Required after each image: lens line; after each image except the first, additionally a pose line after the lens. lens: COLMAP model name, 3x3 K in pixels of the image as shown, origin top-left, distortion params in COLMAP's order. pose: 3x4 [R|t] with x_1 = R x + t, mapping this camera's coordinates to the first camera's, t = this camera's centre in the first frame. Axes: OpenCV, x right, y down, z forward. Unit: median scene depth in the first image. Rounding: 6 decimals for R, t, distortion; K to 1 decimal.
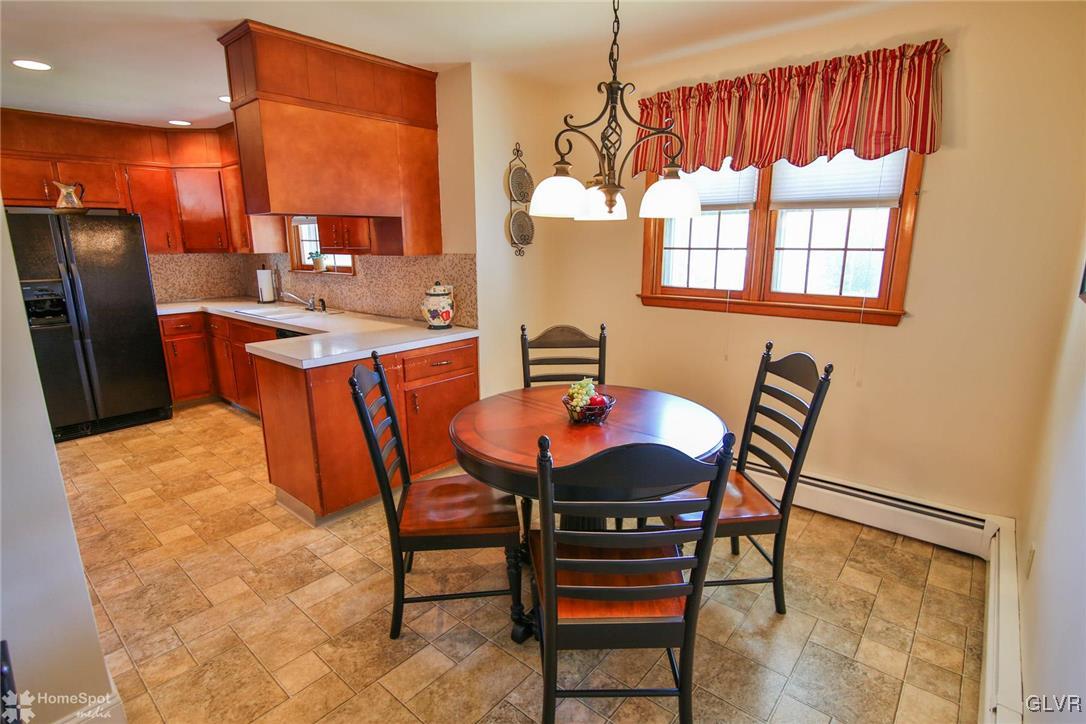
lens RADIAL K [[531.4, 0, 537.3], [0, 531.4, 368.8], [0, 0, 1]] dist [-0.023381, 0.000937]
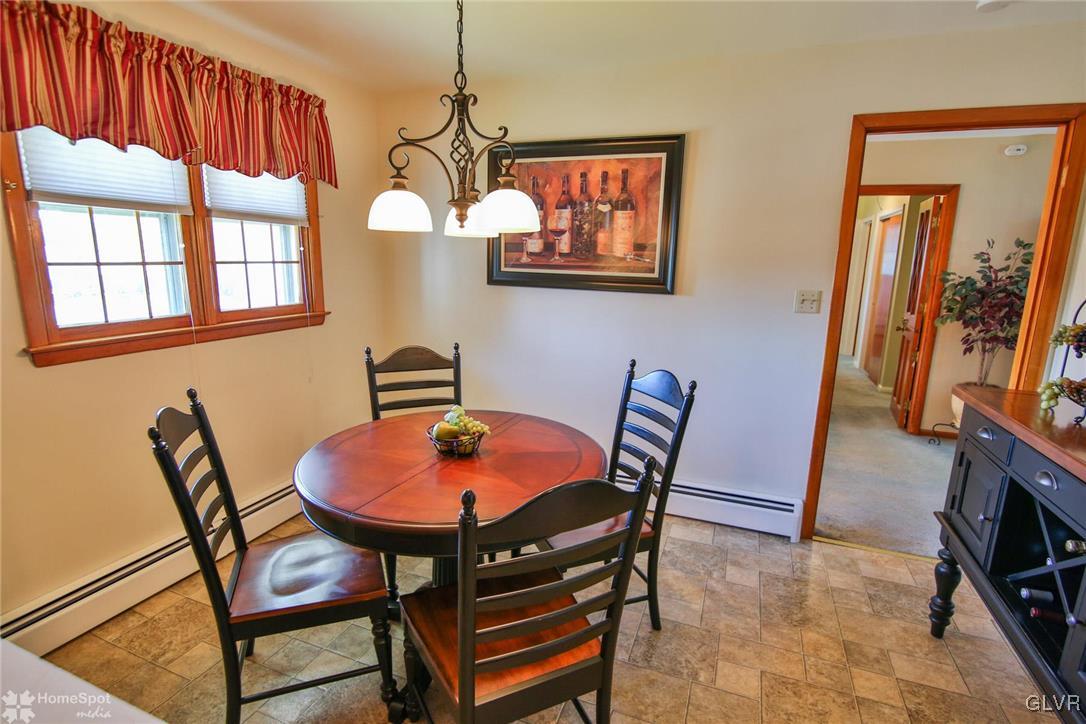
lens RADIAL K [[531.4, 0, 537.3], [0, 531.4, 368.8], [0, 0, 1]] dist [-0.023381, 0.000937]
pose [[-0.321357, -0.192332, 0.927221, -0.552468], [0.207308, 0.941117, 0.267064, -0.182544], [-0.923987, 0.278043, -0.262563, 0.780575]]
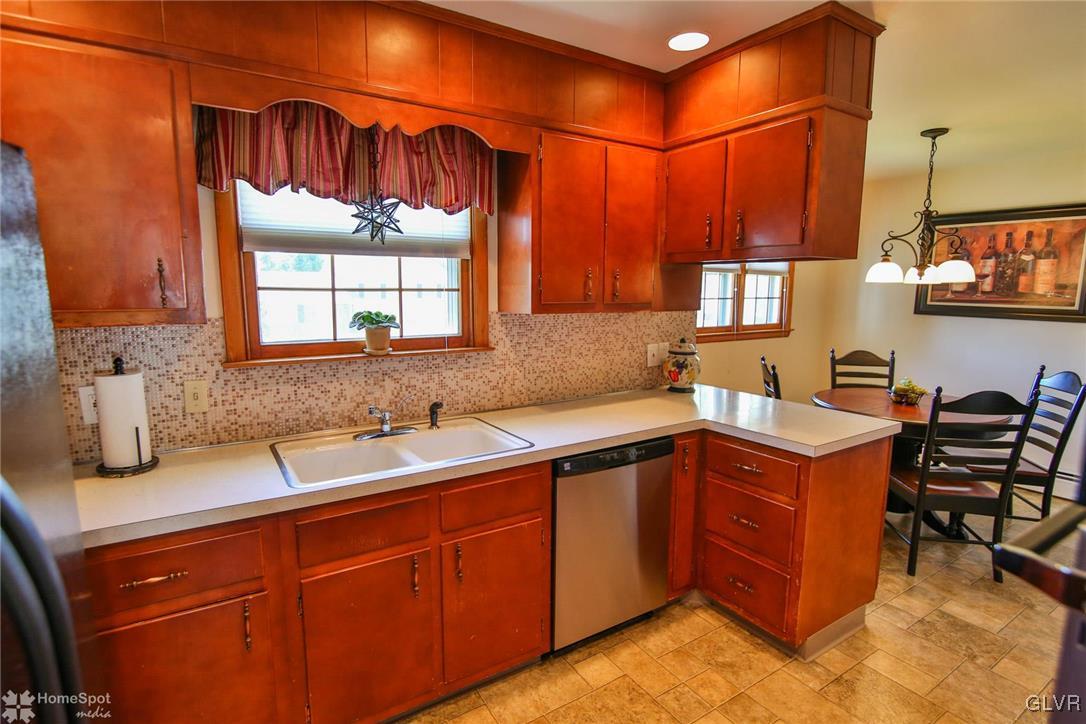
lens RADIAL K [[531.4, 0, 537.3], [0, 531.4, 368.8], [0, 0, 1]] dist [-0.023381, 0.000937]
pose [[0.308779, -0.133303, 0.941746, -1.270817], [0.218539, 0.973583, 0.066155, -0.260621], [-0.925687, 0.185381, 0.329754, 1.084066]]
